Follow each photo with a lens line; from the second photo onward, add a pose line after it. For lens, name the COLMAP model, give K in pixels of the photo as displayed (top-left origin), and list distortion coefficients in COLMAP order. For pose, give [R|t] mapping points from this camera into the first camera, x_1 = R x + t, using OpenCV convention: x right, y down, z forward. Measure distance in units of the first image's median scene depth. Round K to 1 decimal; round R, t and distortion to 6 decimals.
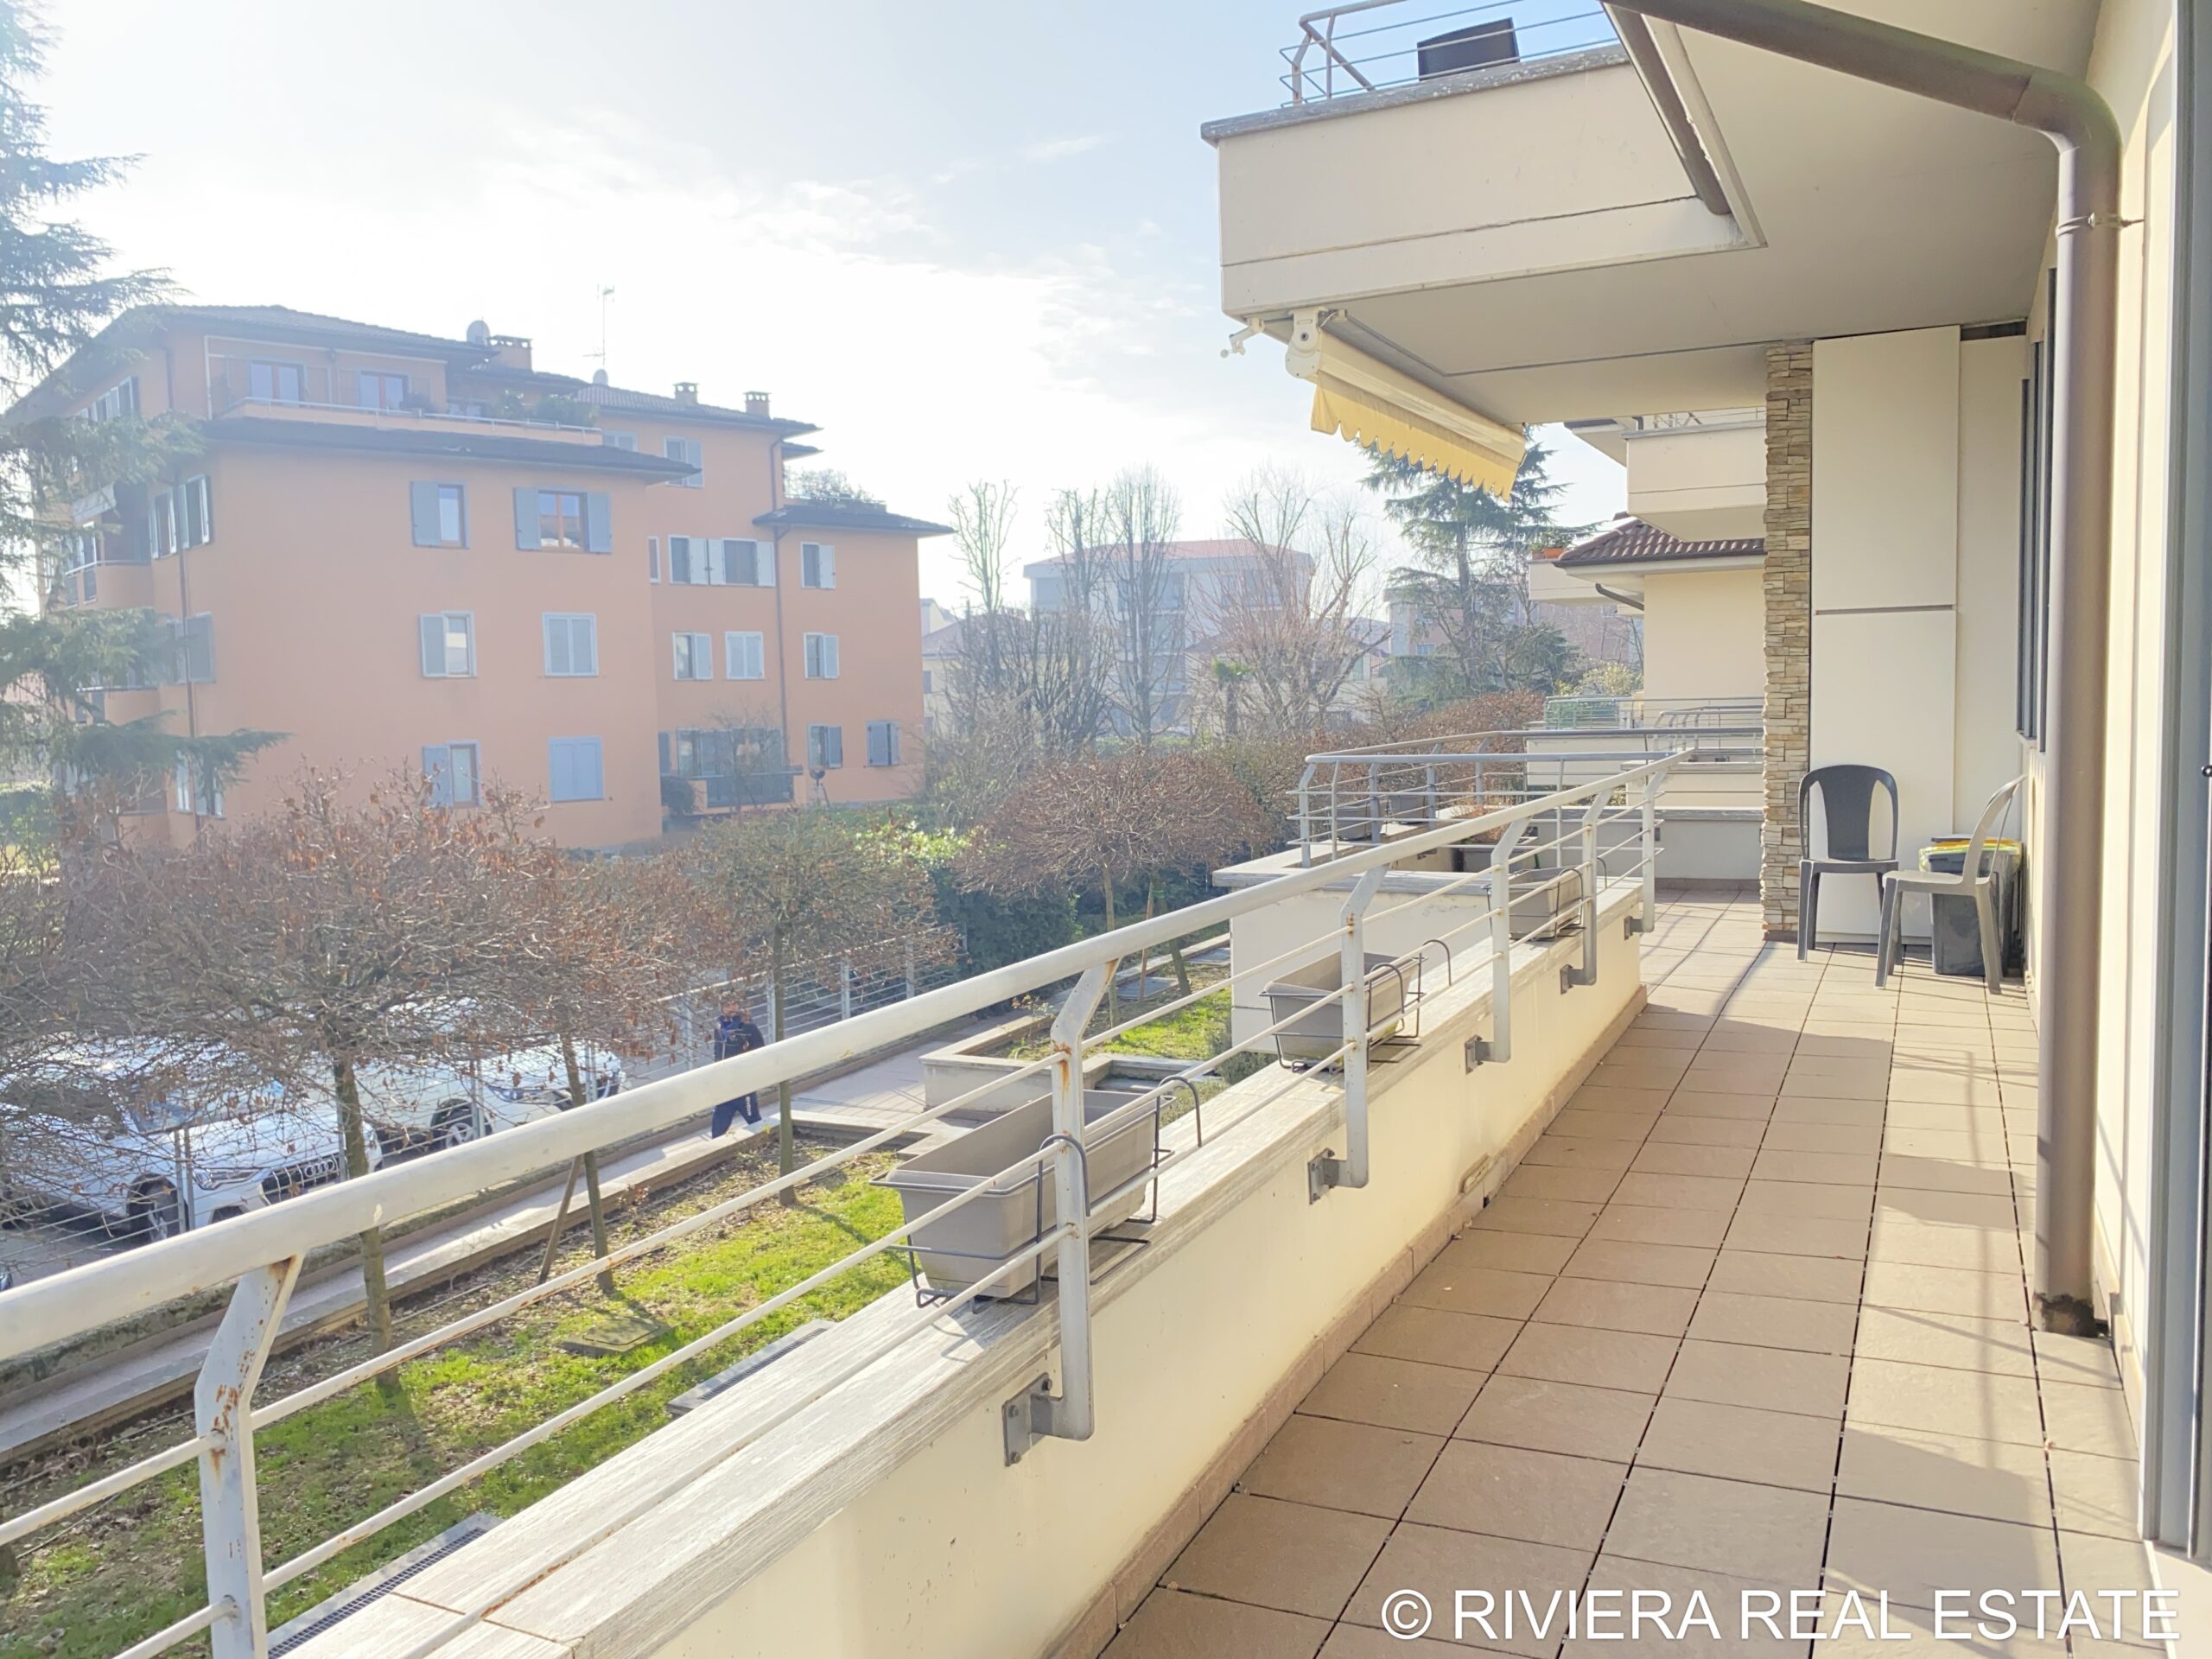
lens RADIAL K [[1652.2, 0, 1120.6], [0, 1652.2, 819.7], [0, 0, 1]] dist [-0.014908, -0.009558]
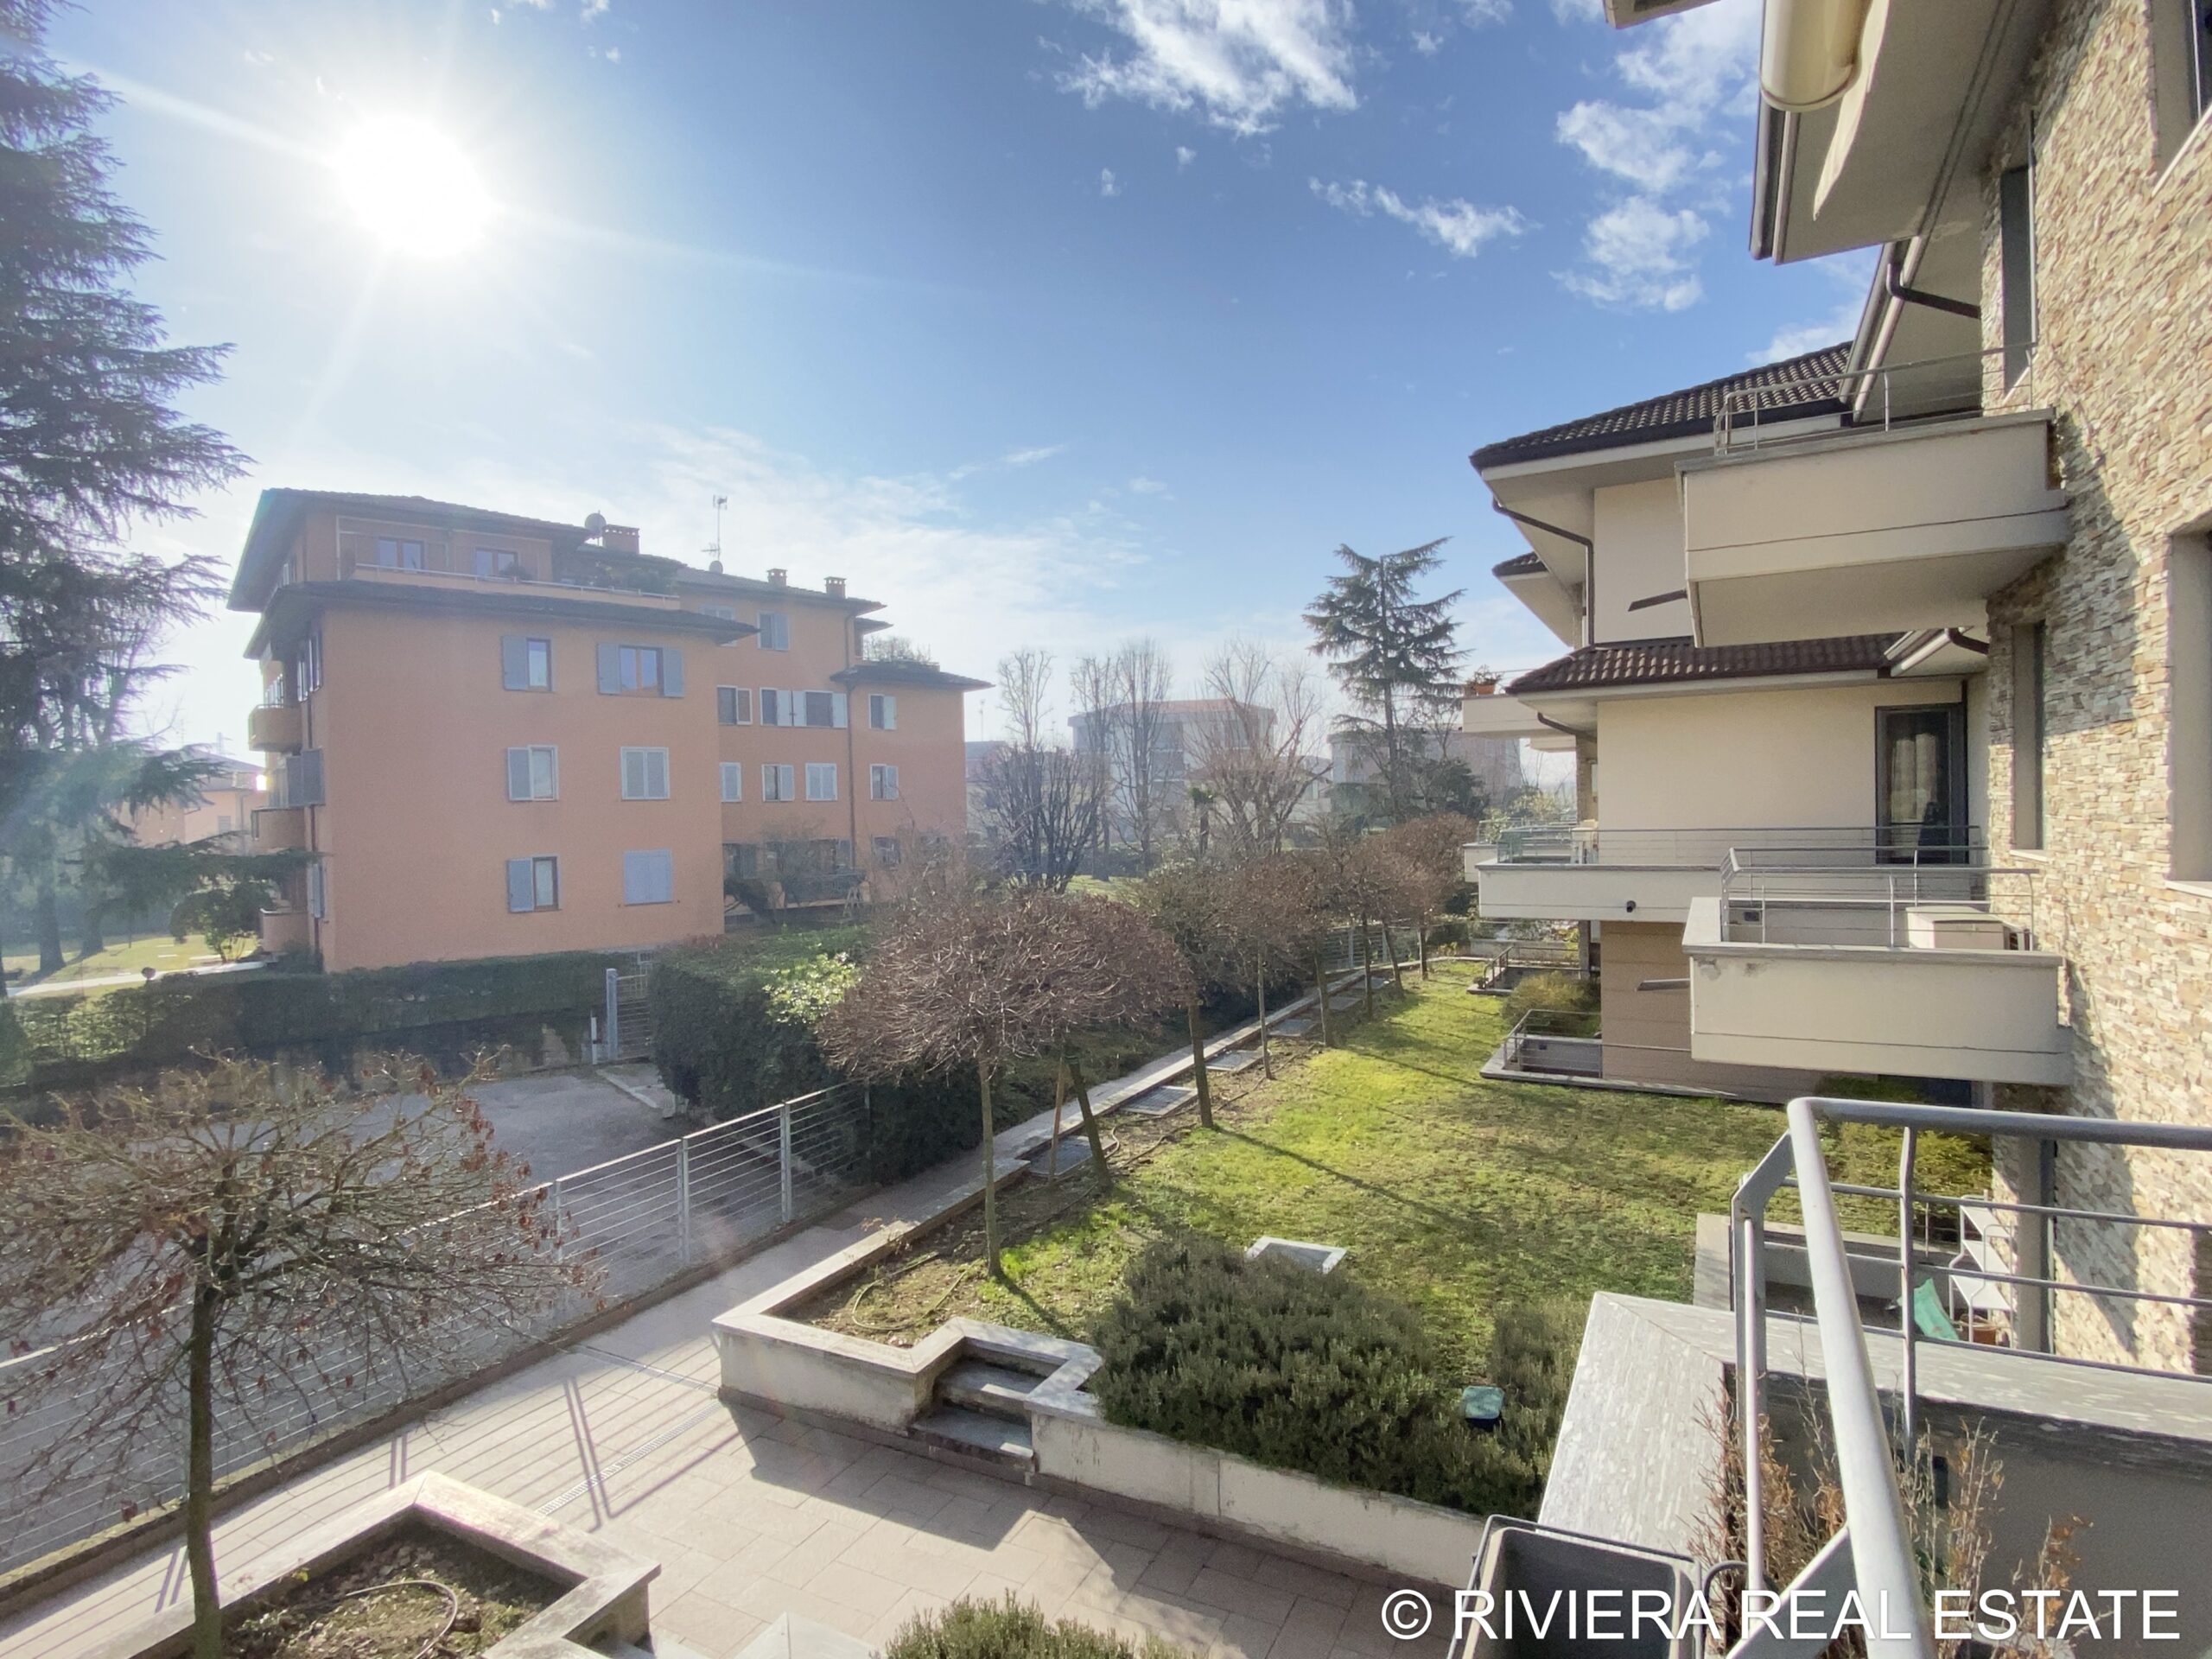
lens RADIAL K [[1112.9, 0, 1120.2], [0, 1112.9, 832.9], [0, 0, 1]] dist [0.026233, -0.042210]
pose [[0.999672, 0.001535, -0.025551, 0.097348], [-0.002904, 0.998557, -0.053626, -0.065015], [0.025432, 0.053683, 0.998234, 0.636179]]
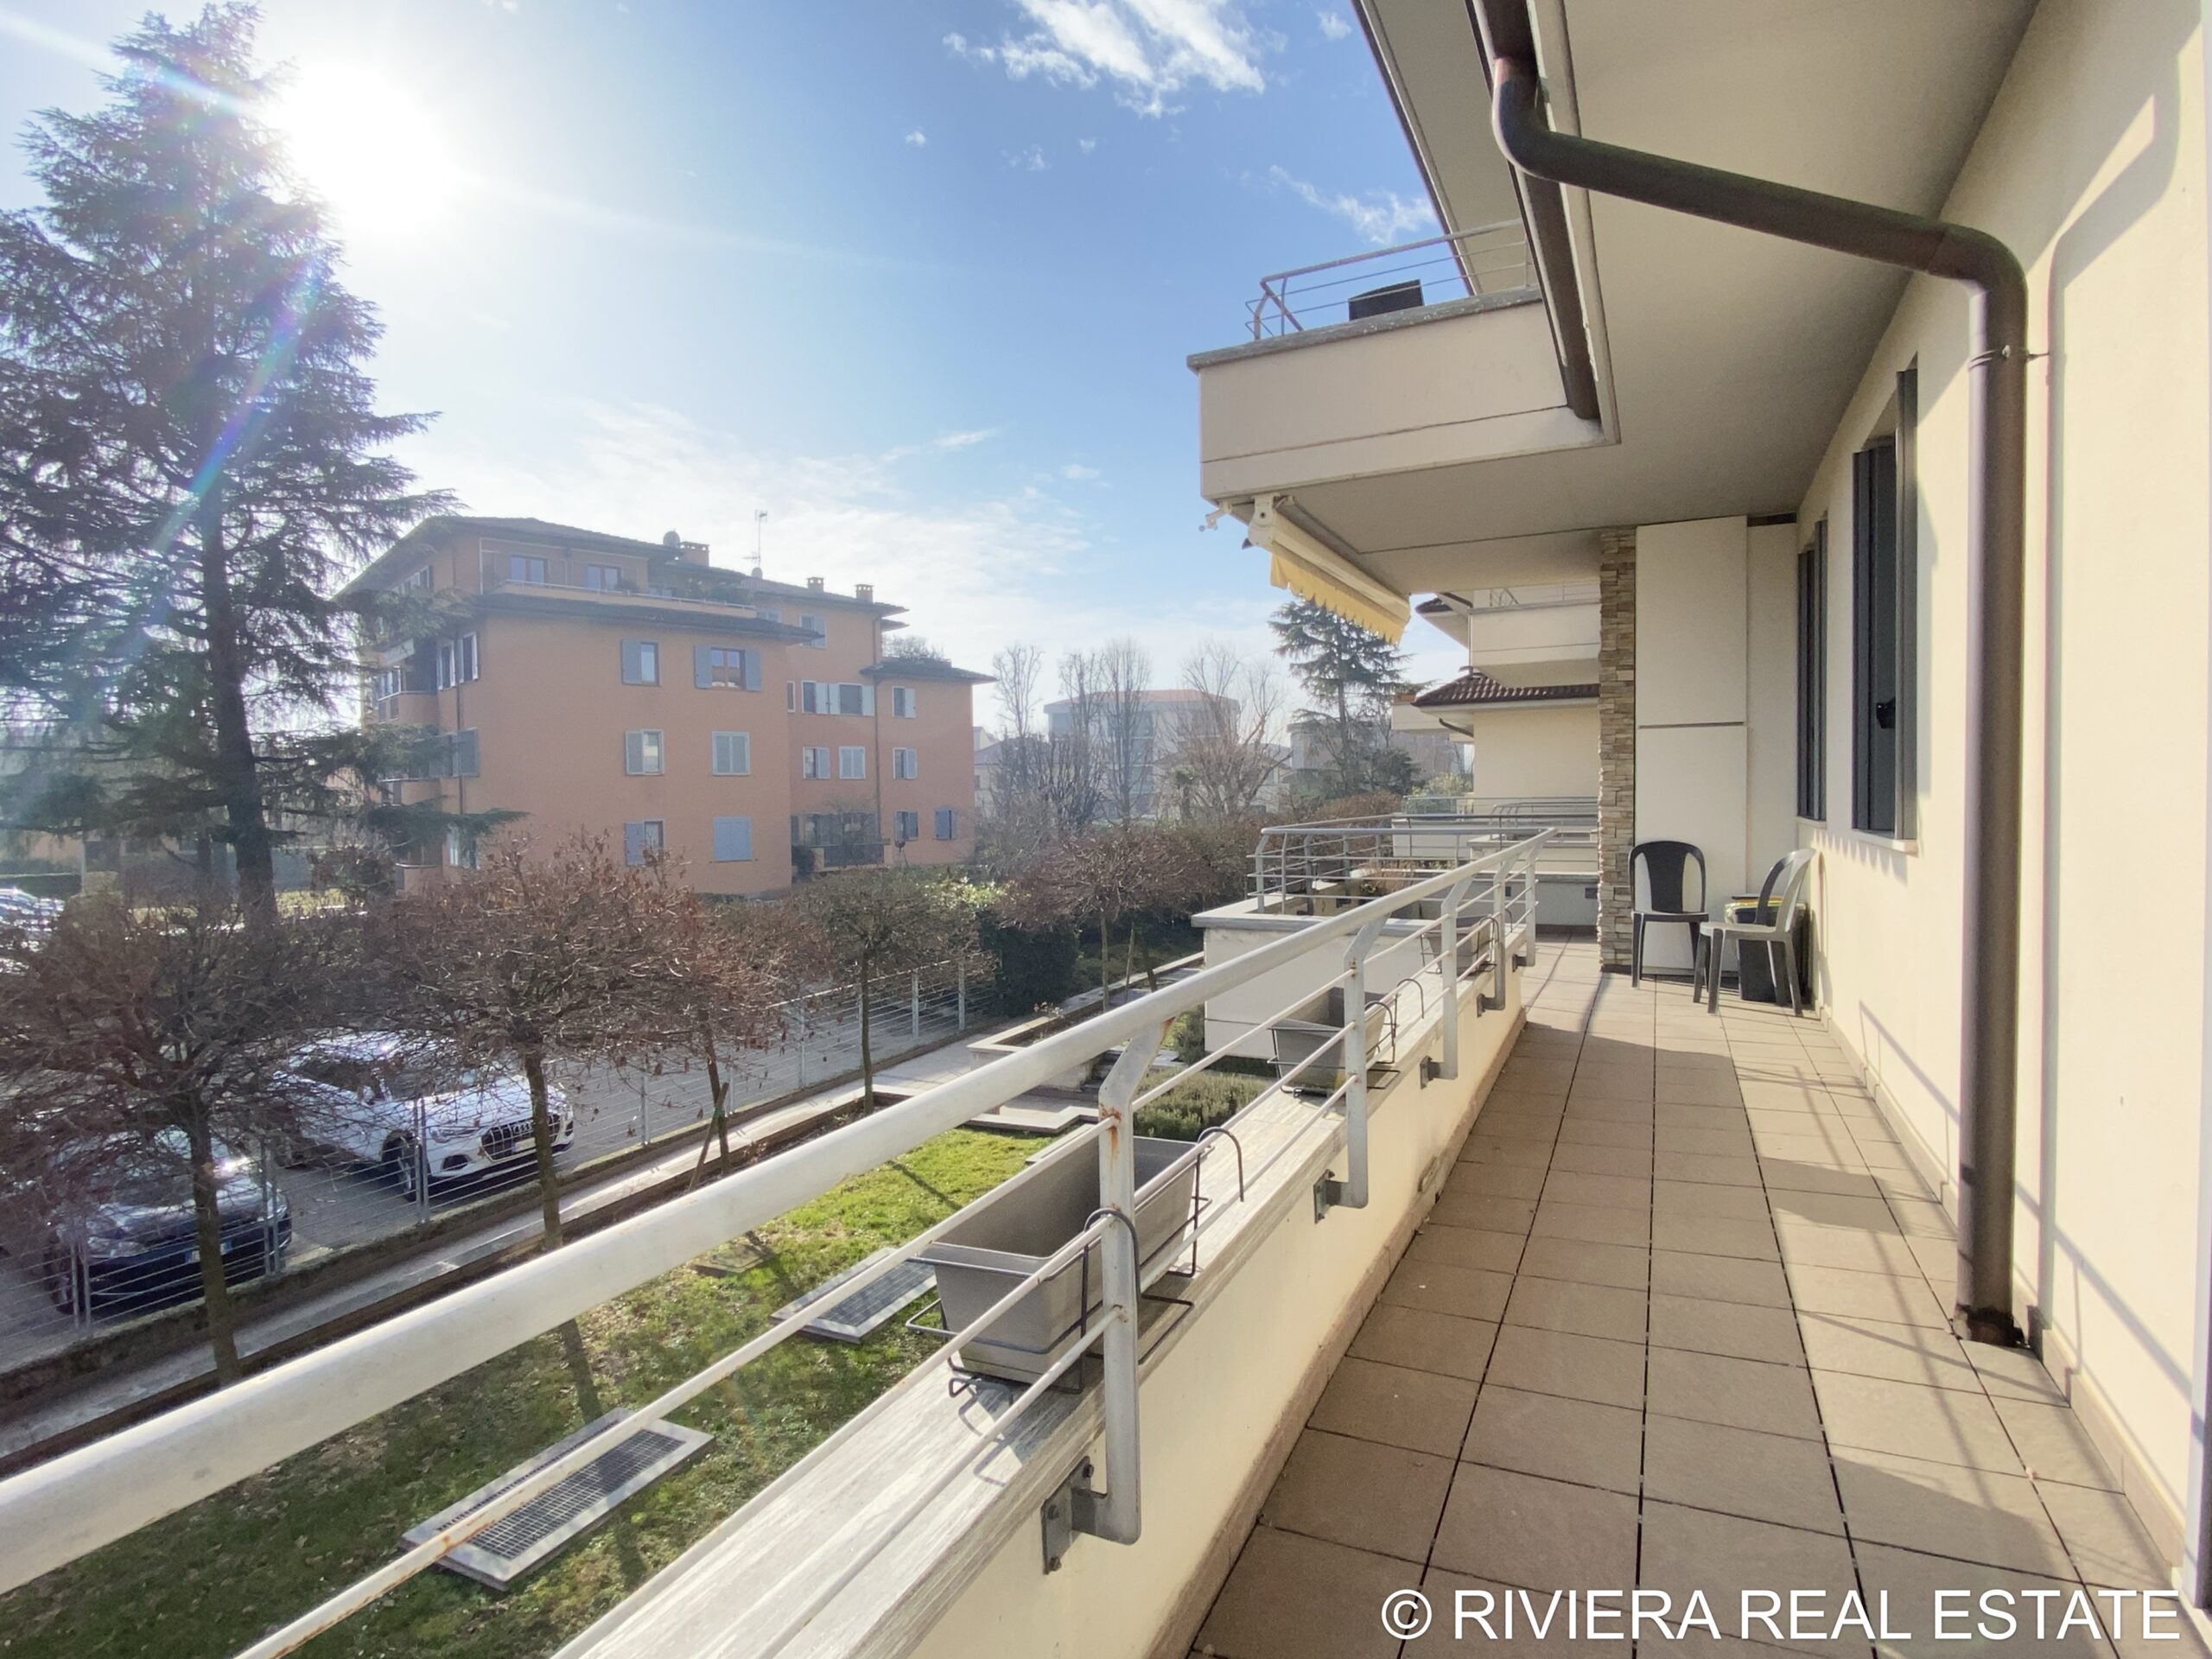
lens RADIAL K [[1112.9, 0, 1120.2], [0, 1112.9, 832.9], [0, 0, 1]] dist [0.026233, -0.042210]
pose [[0.999878, 0.010404, 0.011621, -0.006055], [-0.009920, 0.999113, -0.040921, 0.001113], [-0.012036, 0.040801, 0.999095, 0.056836]]
